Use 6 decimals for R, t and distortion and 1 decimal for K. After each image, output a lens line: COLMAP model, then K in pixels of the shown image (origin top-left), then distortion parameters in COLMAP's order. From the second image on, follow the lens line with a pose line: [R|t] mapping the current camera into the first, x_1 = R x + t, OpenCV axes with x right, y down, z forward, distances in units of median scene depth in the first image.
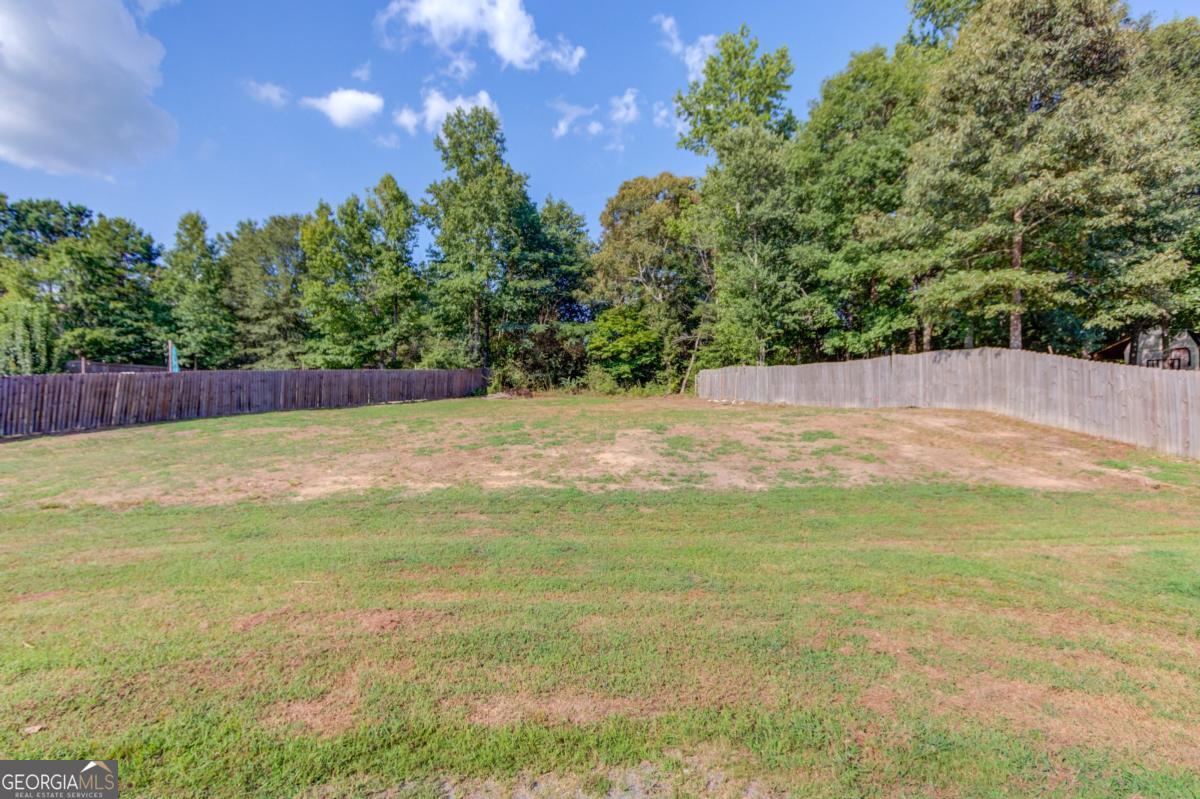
lens RADIAL K [[637.0, 0, 600.0], [0, 637.0, 399.5], [0, 0, 1]] dist [0.003050, 0.031283]
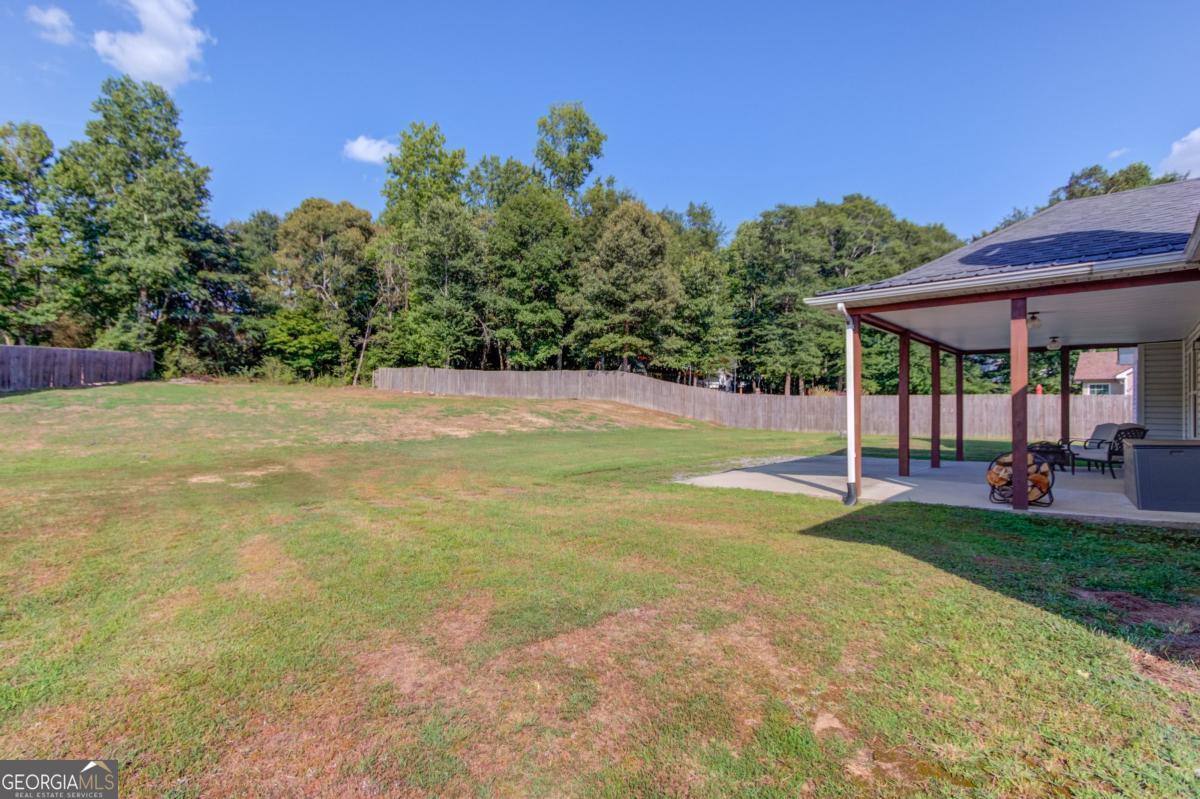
lens RADIAL K [[570.9, 0, 600.0], [0, 570.9, 399.5], [0, 0, 1]] dist [0.040483, 0.000280]
pose [[0.721067, 0.019852, 0.692581, -0.512624], [-0.025945, 0.999662, -0.001642, 0.011953], [-0.692380, -0.016785, 0.721338, -0.216894]]
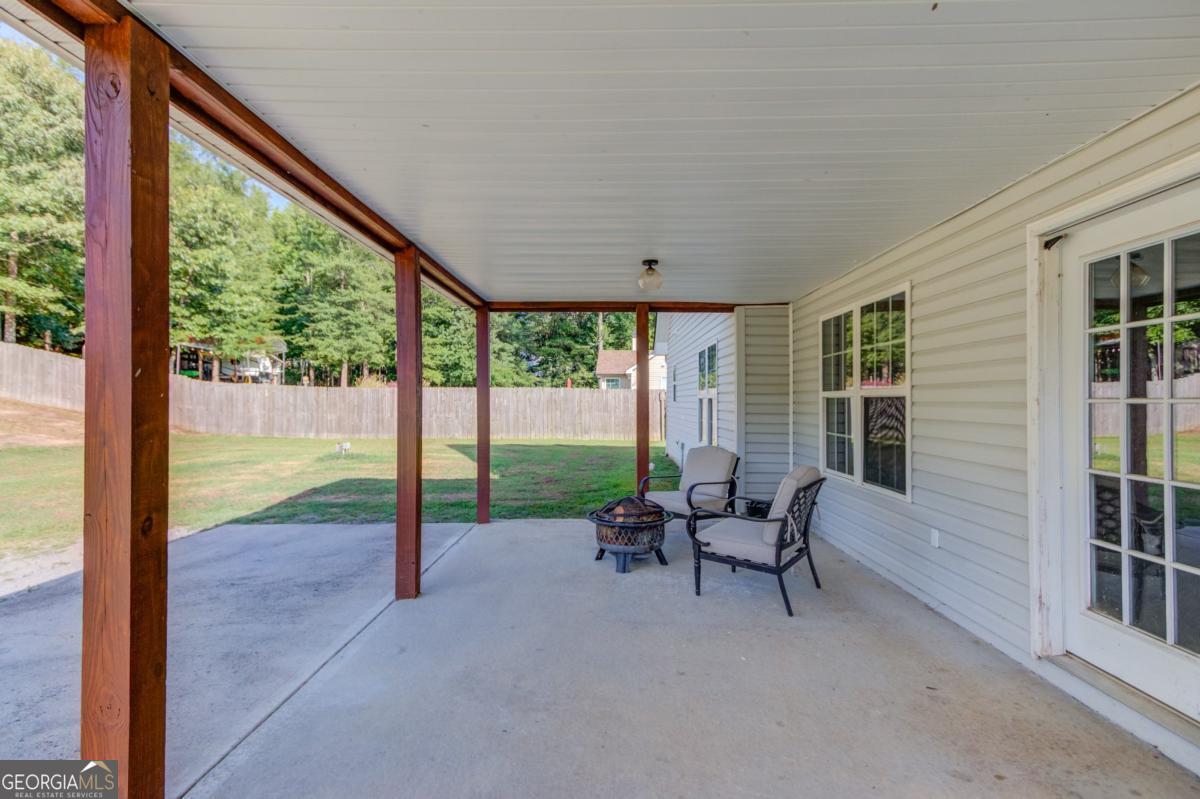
lens RADIAL K [[541.3, 0, 600.0], [0, 541.3, 399.5], [0, 0, 1]] dist [-0.000862, -0.000084]
pose [[0.092367, 0.003604, 0.995719, -0.186498], [-0.023717, 0.999718, -0.001418, 0.002501], [-0.995443, -0.023485, 0.092426, -0.145032]]
